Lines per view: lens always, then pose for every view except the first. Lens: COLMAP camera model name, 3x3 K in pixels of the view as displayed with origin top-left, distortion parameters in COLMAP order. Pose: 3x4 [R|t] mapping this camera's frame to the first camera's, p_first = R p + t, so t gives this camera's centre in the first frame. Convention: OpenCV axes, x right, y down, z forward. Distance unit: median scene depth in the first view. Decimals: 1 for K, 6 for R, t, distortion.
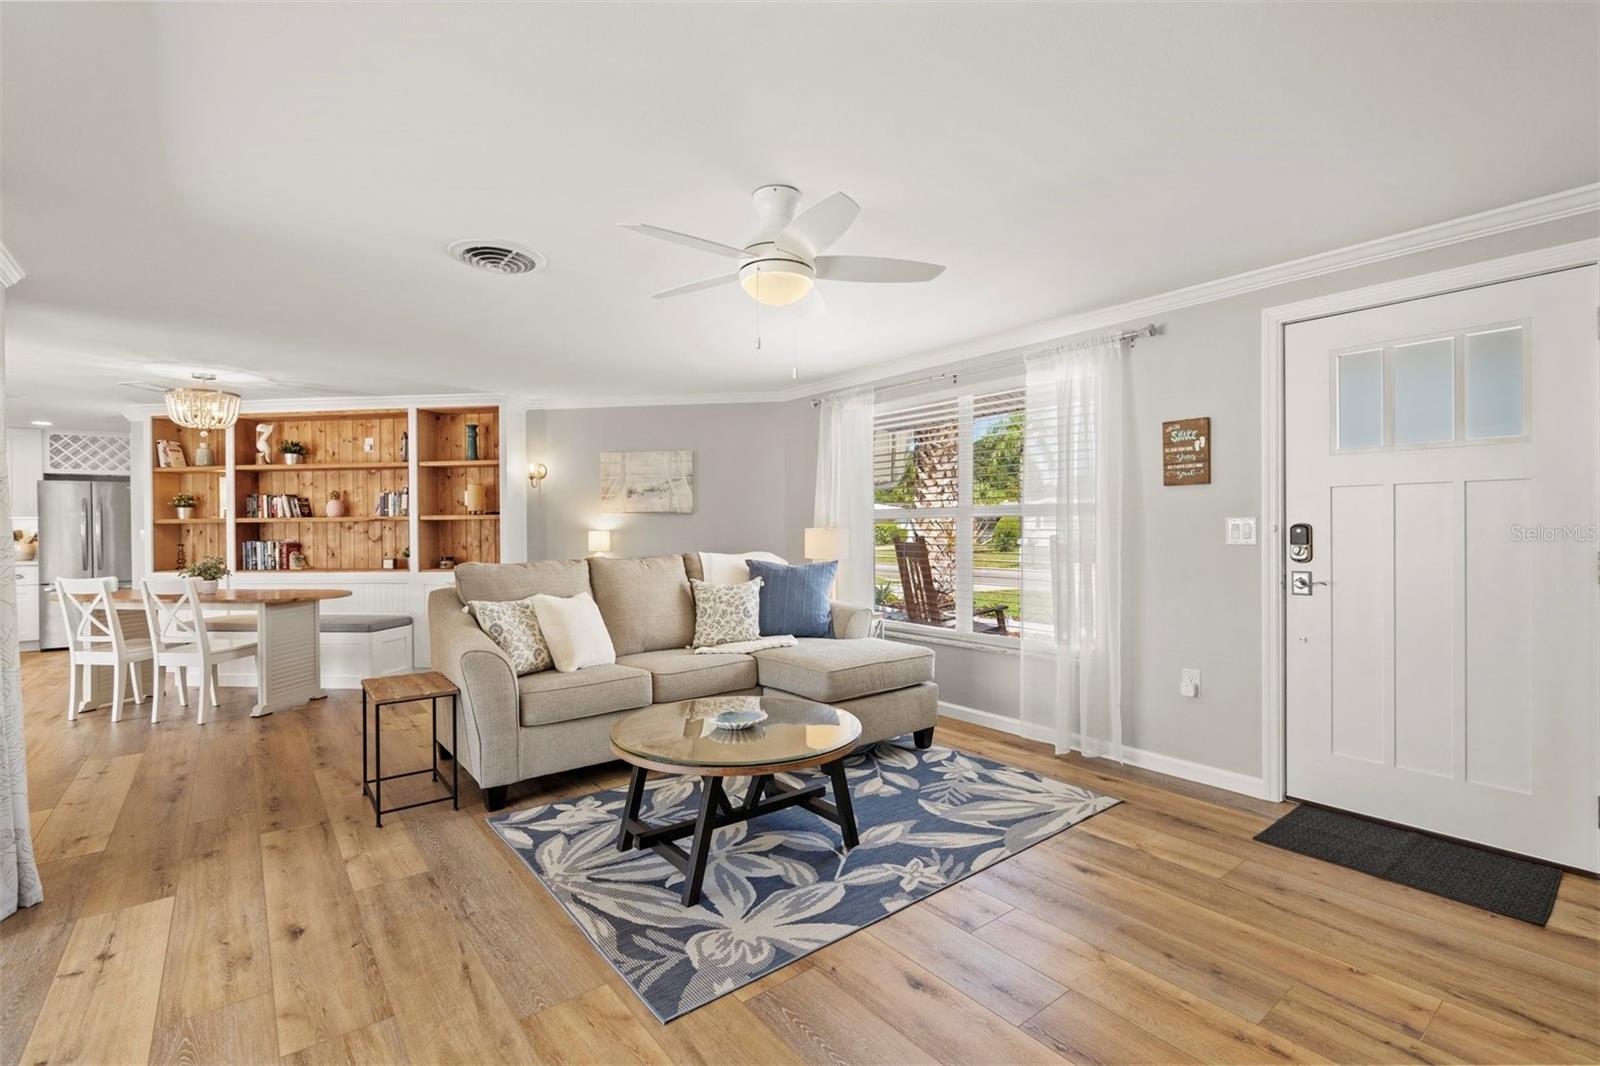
lens RADIAL K [[728.5, 0, 802.1], [0, 728.5, 531.3], [0, 0, 1]] dist [-0.004977, 0.001310]
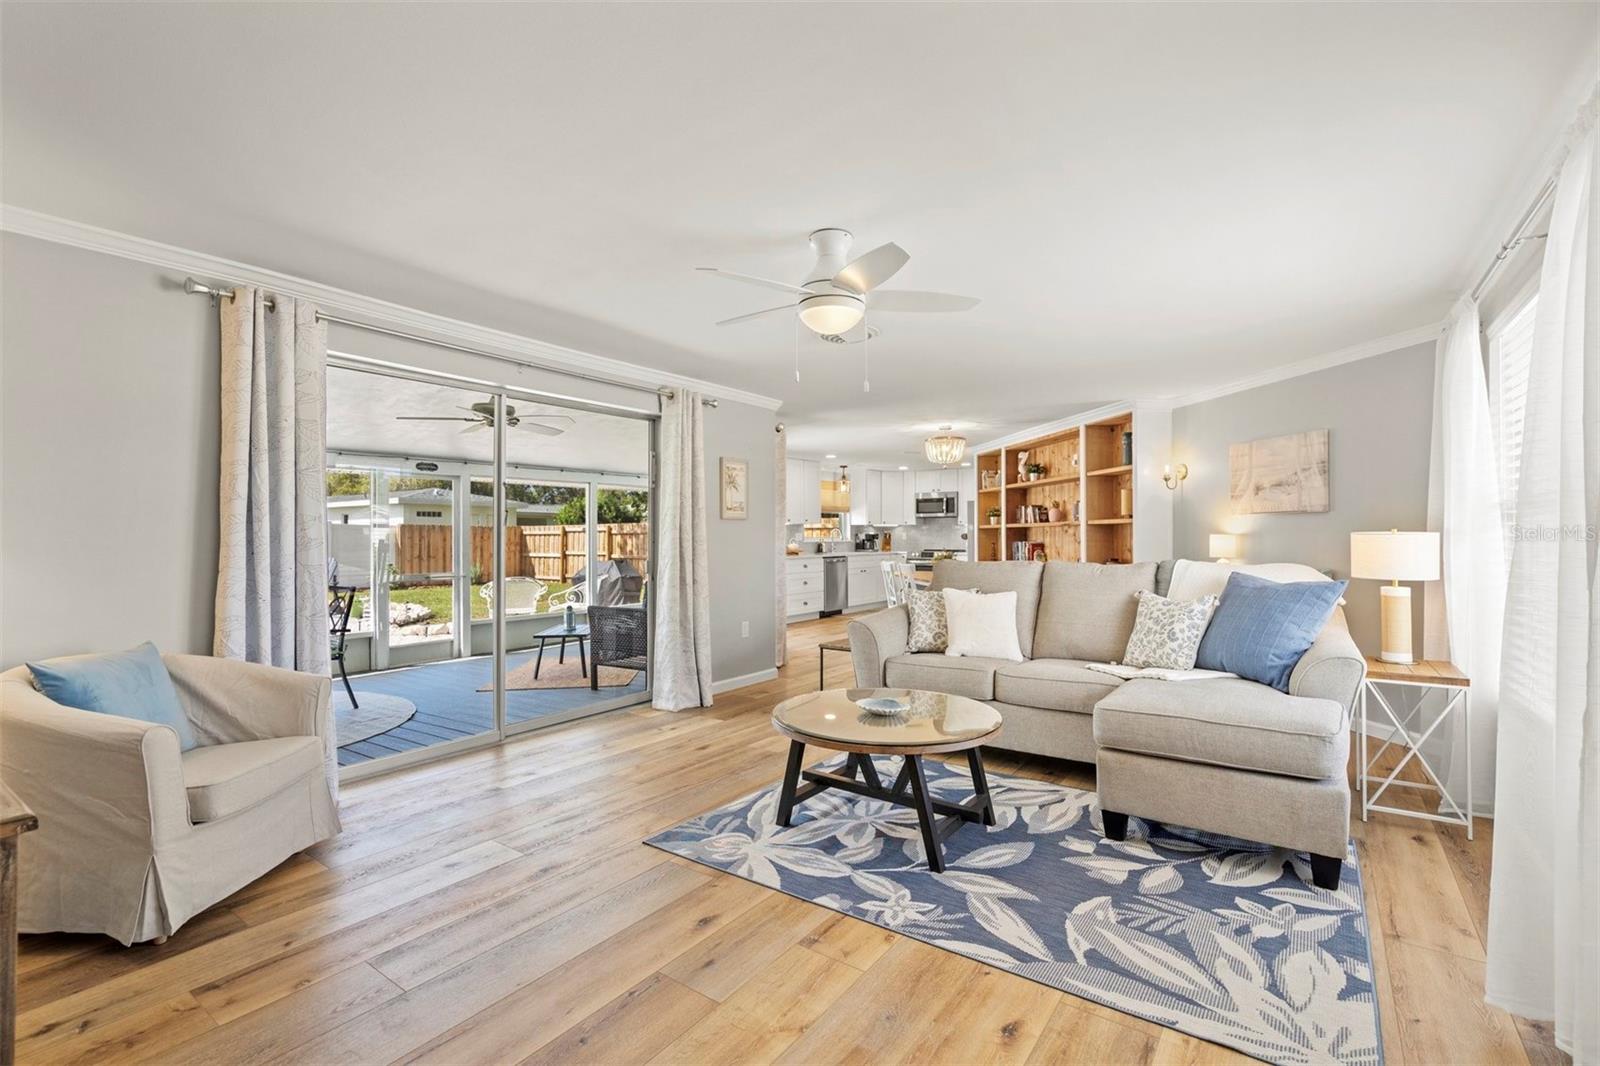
lens RADIAL K [[728.5, 0, 795.4], [0, 728.5, 530.4], [0, 0, 1]] dist [-0.004977, 0.001310]
pose [[0.263508, -0.001131, -0.964656, 0.727694], [-0.004061, 0.999989, -0.002282, -0.002883], [0.964649, 0.004519, 0.263501, 0.453721]]
